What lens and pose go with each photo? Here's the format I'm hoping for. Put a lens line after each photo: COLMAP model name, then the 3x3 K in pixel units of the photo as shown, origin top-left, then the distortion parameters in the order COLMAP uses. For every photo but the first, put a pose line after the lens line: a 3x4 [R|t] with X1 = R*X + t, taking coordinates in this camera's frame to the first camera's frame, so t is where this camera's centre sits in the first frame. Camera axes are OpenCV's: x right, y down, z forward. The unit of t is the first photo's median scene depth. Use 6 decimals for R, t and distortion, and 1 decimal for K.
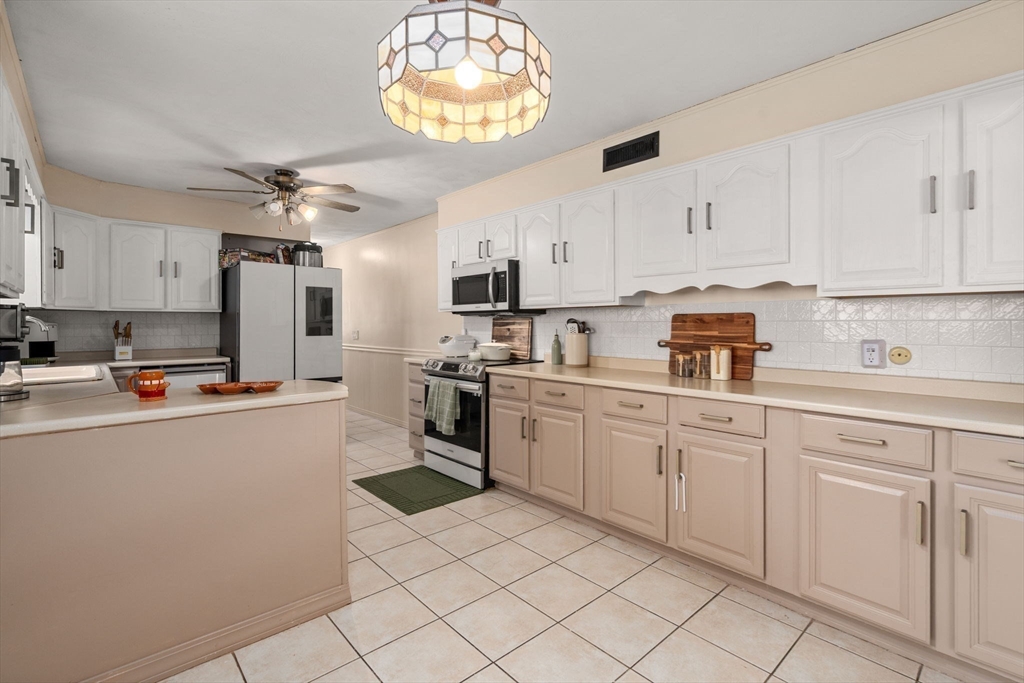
lens RADIAL K [[470.9, 0, 513.0], [0, 470.9, 324.5], [0, 0, 1]] dist [-0.008957, 0.004240]
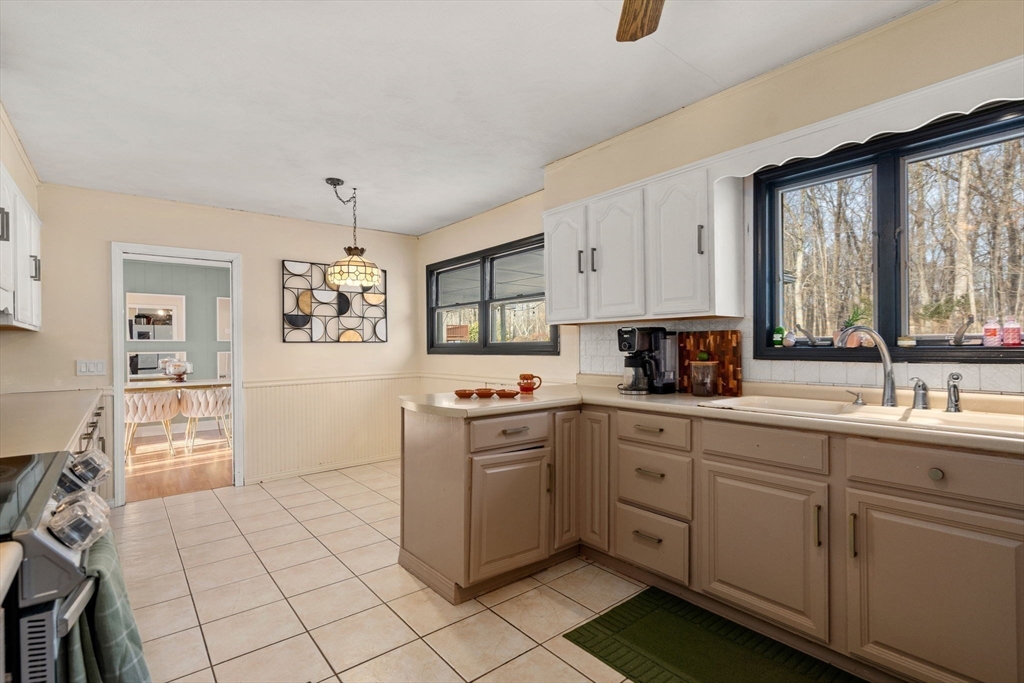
lens RADIAL K [[470.9, 0, 511.0], [0, 470.9, 347.9], [0, 0, 1]] dist [-0.008957, 0.004240]
pose [[-0.999035, 0.010147, 0.042744, -0.419730], [0.010291, 0.999942, 0.003168, 0.006311], [-0.042709, 0.003605, -0.999081, 1.328259]]
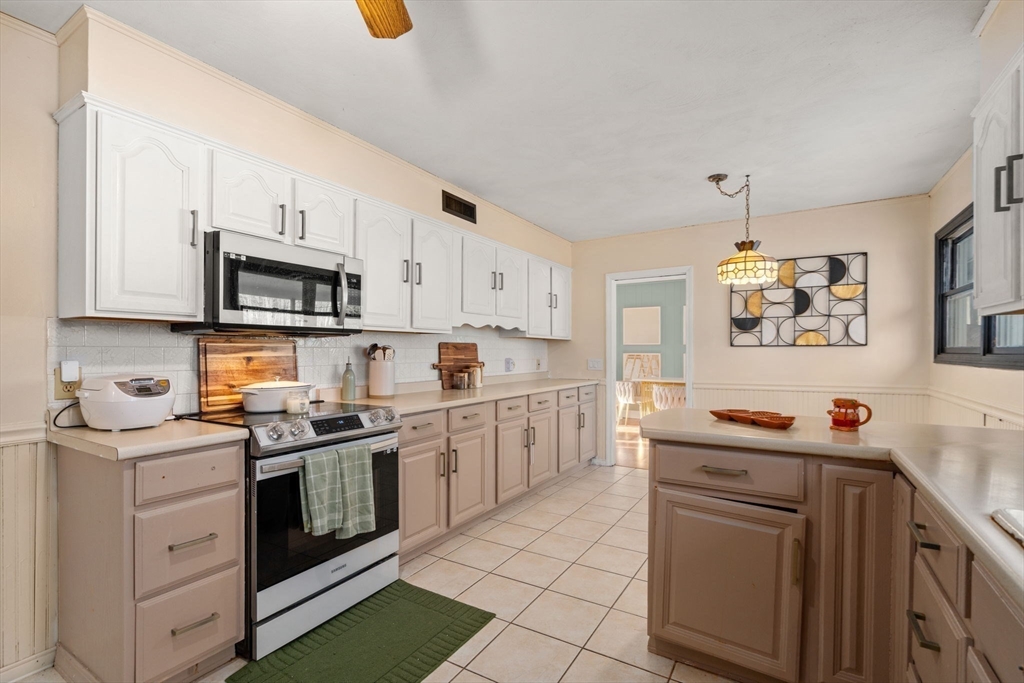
lens RADIAL K [[470.9, 0, 519.6], [0, 470.9, 354.0], [0, 0, 1]] dist [-0.008957, 0.004240]
pose [[-0.301797, -0.004998, 0.953359, -0.788558], [0.001015, 0.999984, 0.005564, 0.001973], [-0.953372, 0.002647, -0.301787, 1.014219]]
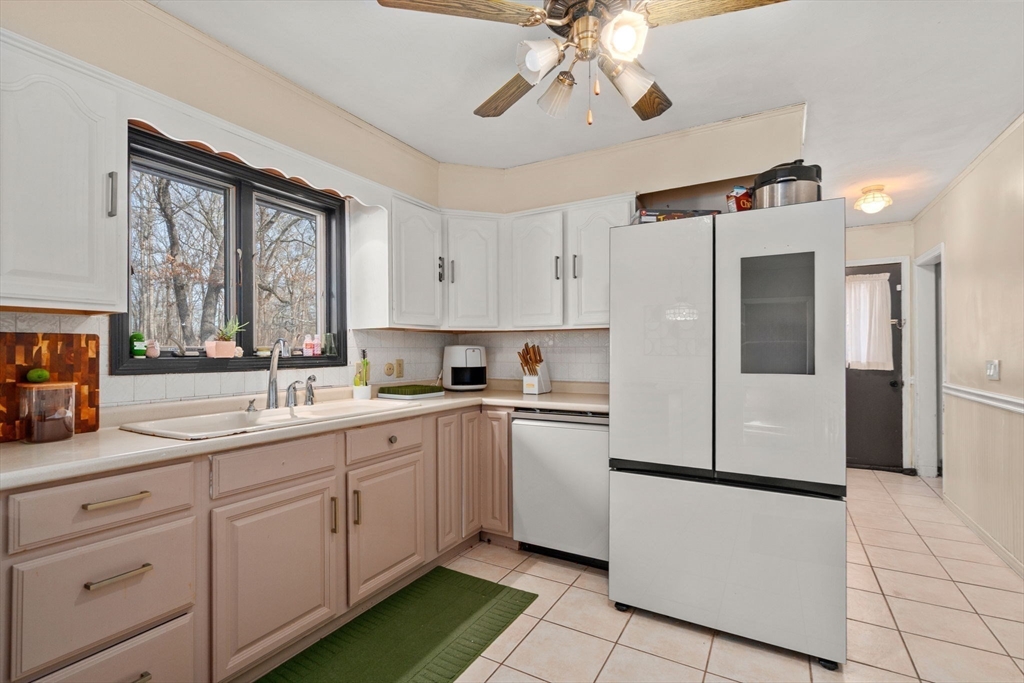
lens RADIAL K [[470.9, 0, 512.7], [0, 470.9, 349.7], [0, 0, 1]] dist [-0.008957, 0.004240]
pose [[0.313559, 0.000661, -0.949568, -0.128962], [0.003382, 0.999993, 0.001813, 0.001765], [0.949563, -0.003780, 0.313555, 0.859357]]
